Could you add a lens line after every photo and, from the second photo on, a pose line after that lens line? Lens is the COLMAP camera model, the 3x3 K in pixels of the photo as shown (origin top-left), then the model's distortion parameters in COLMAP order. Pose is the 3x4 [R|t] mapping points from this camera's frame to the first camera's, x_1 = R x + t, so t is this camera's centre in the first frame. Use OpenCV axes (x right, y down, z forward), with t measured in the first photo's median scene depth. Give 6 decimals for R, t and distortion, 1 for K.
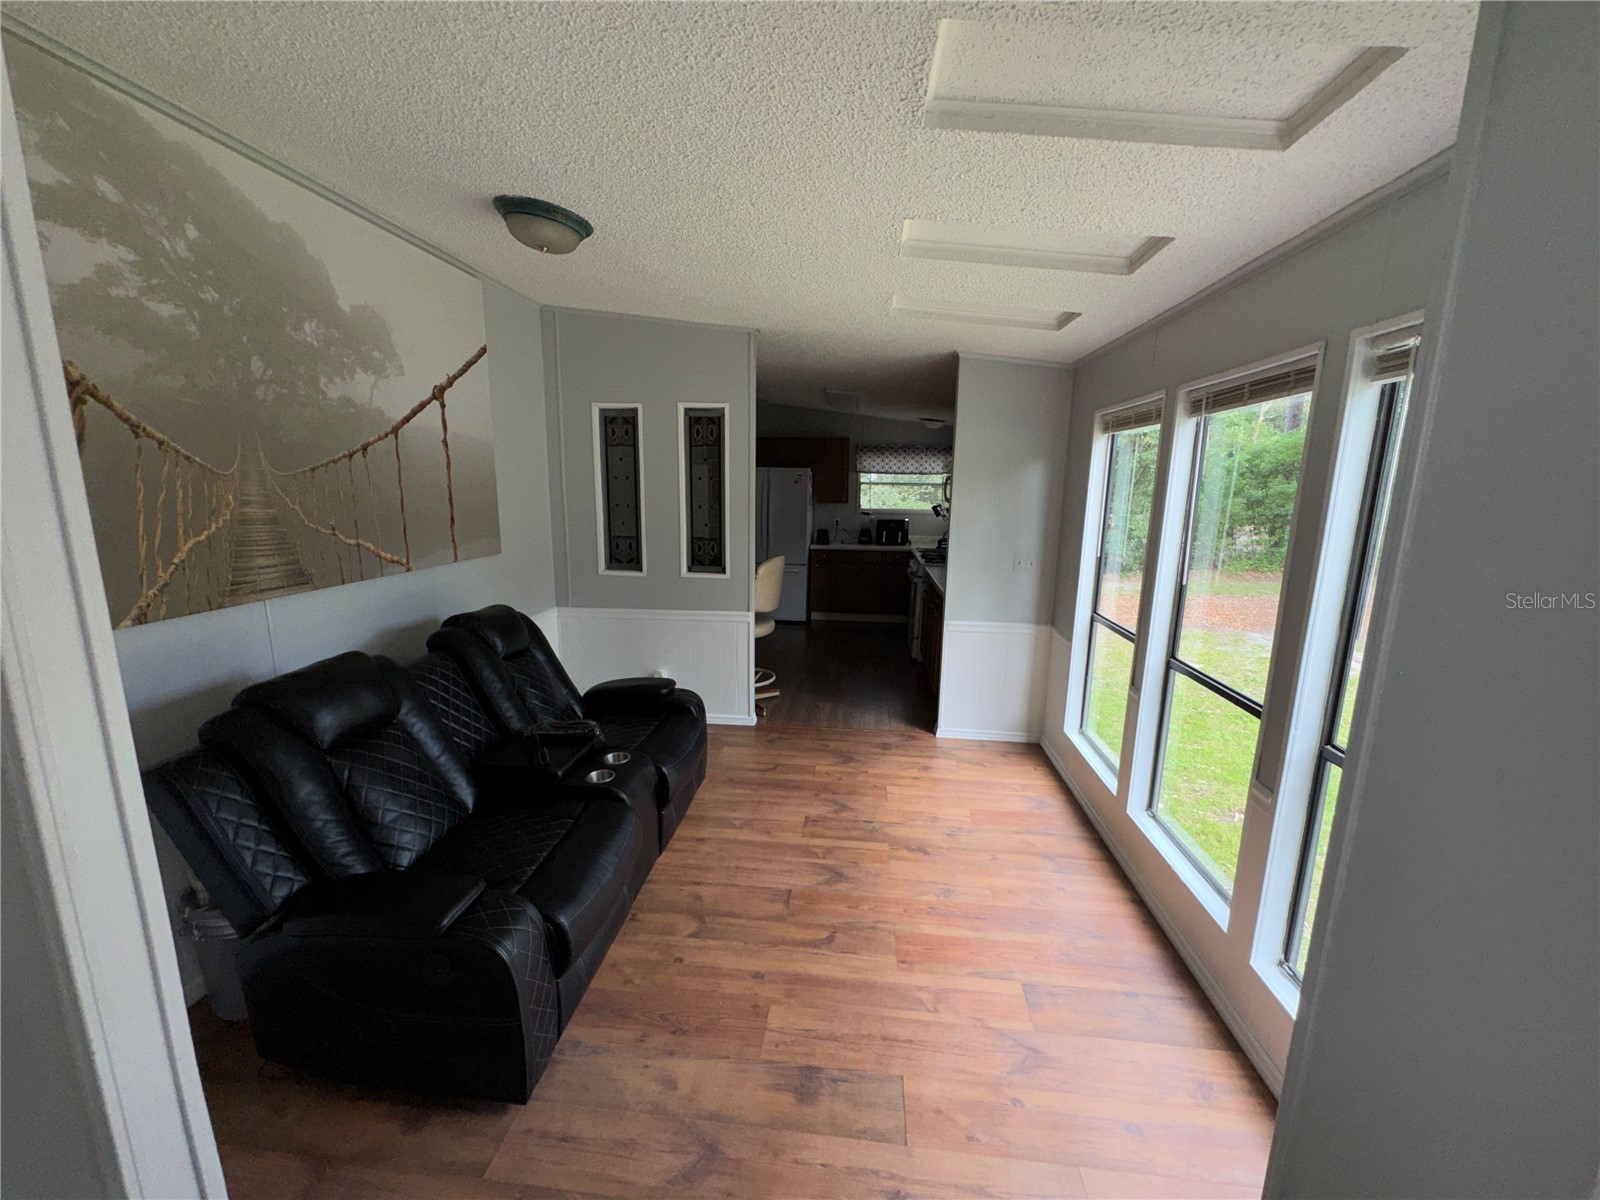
lens RADIAL K [[638.1, 0, 798.6], [0, 638.1, 599.9], [0, 0, 1]] dist [-0.003055, 0.000131]
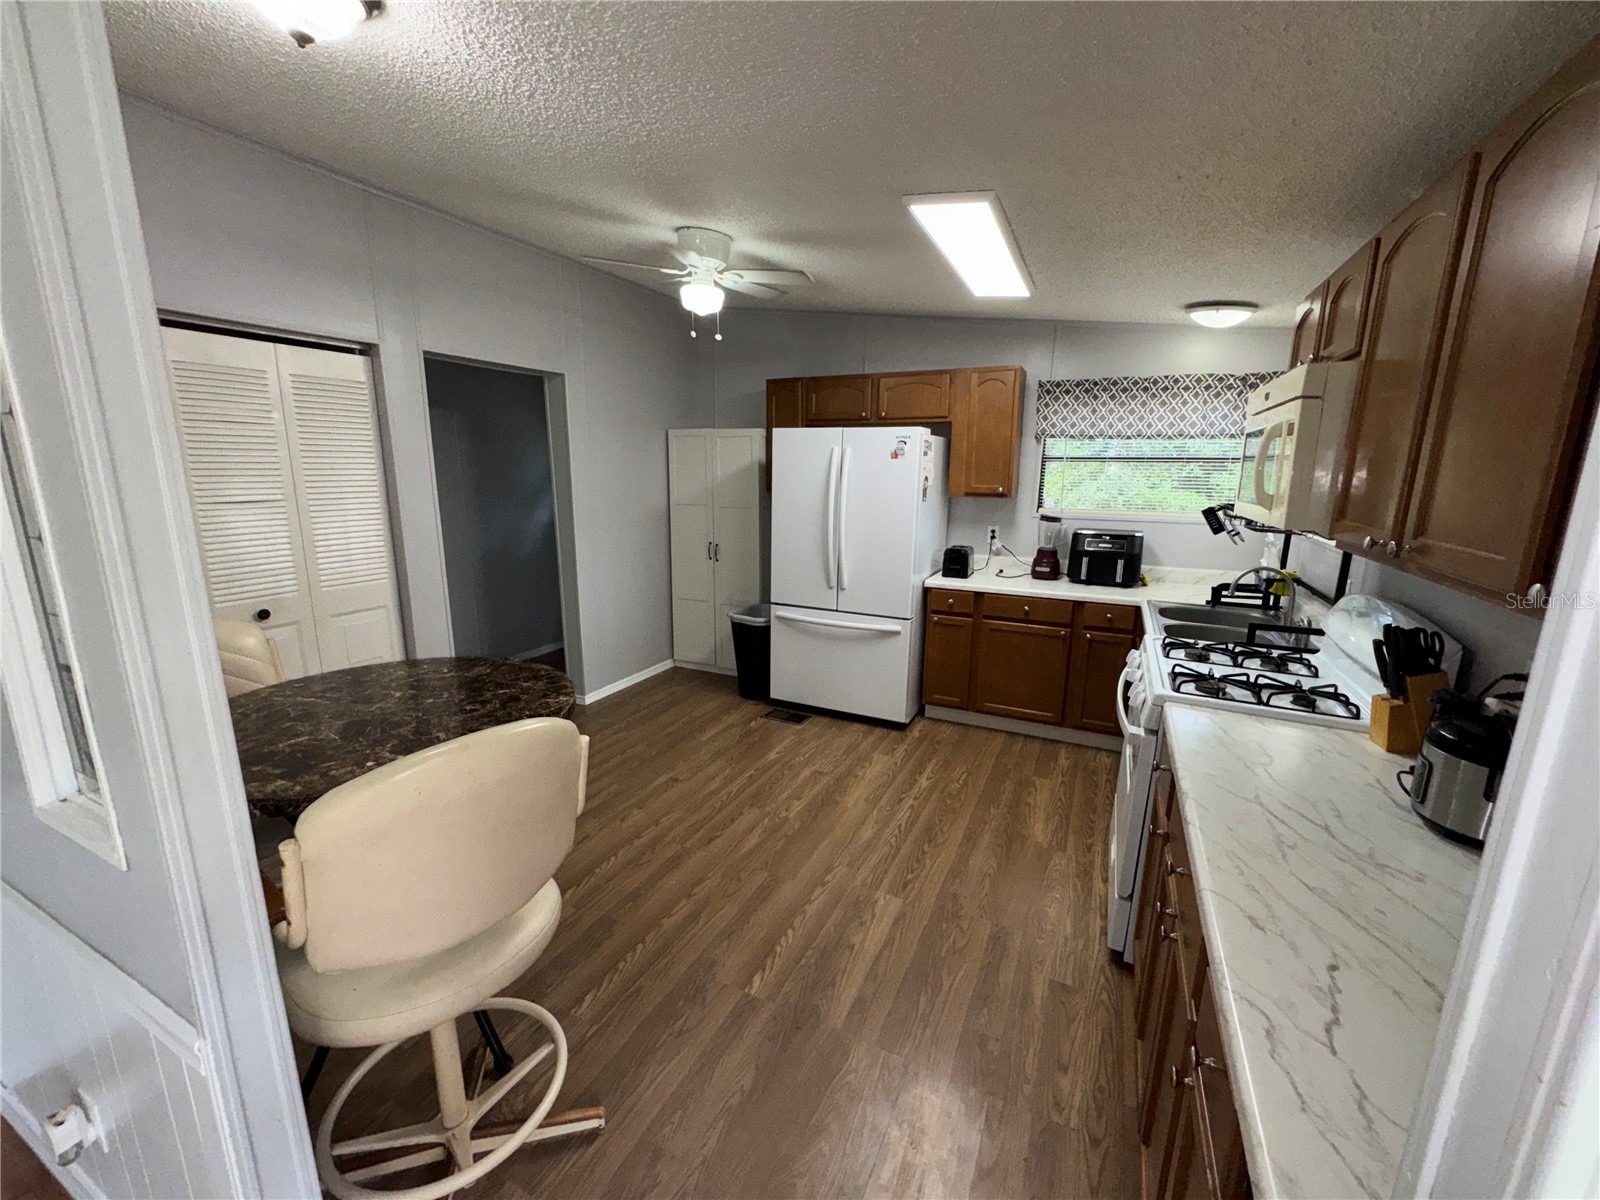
lens RADIAL K [[638.1, 0, 798.6], [0, 638.1, 599.9], [0, 0, 1]] dist [-0.003055, 0.000131]
pose [[0.937107, 0.071005, -0.341742, 0.098633], [-0.061617, 0.997366, 0.038262, -0.080794], [0.343559, -0.014799, 0.939014, 0.470180]]
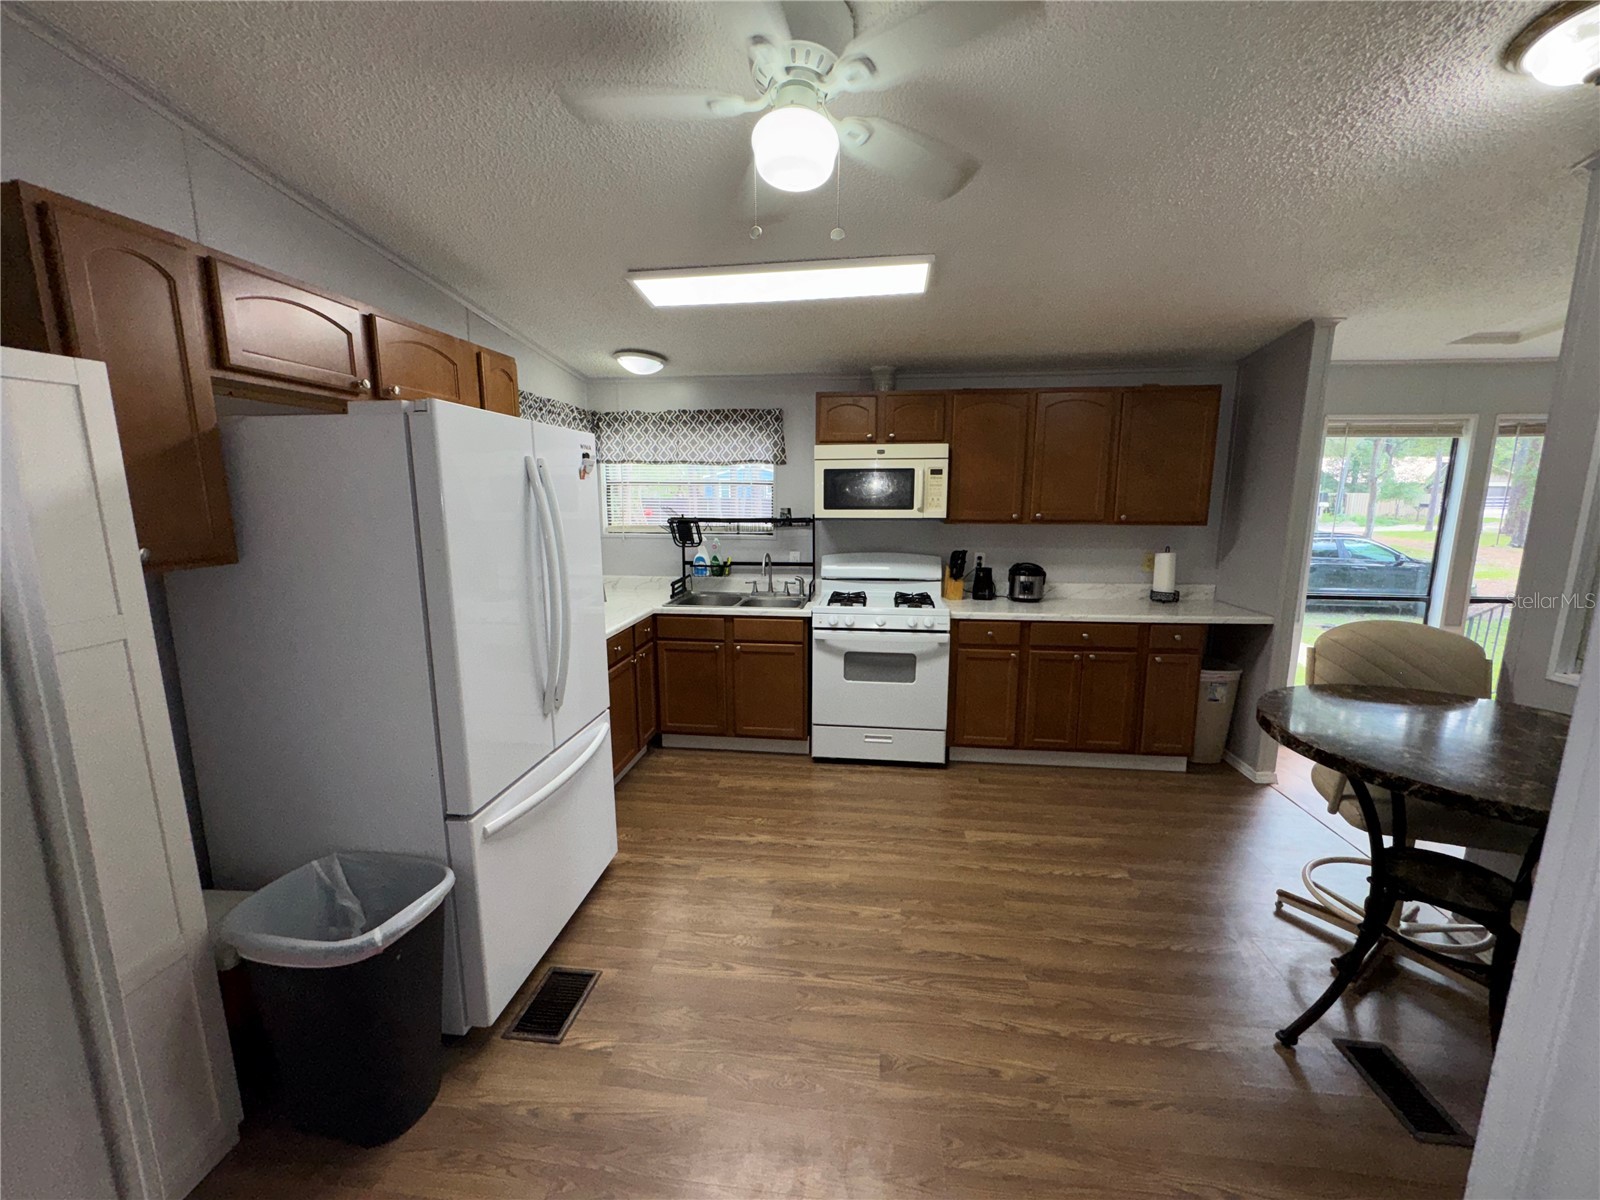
lens RADIAL K [[637.6, 0, 793.1], [0, 637.6, 600.2], [0, 0, 1]] dist [0.000192, 0.000046]
pose [[0.040992, -0.182590, 0.982334, -0.322341], [0.182034, 0.968071, 0.172343, -0.152658], [-0.982437, 0.171754, 0.072921, 0.833727]]
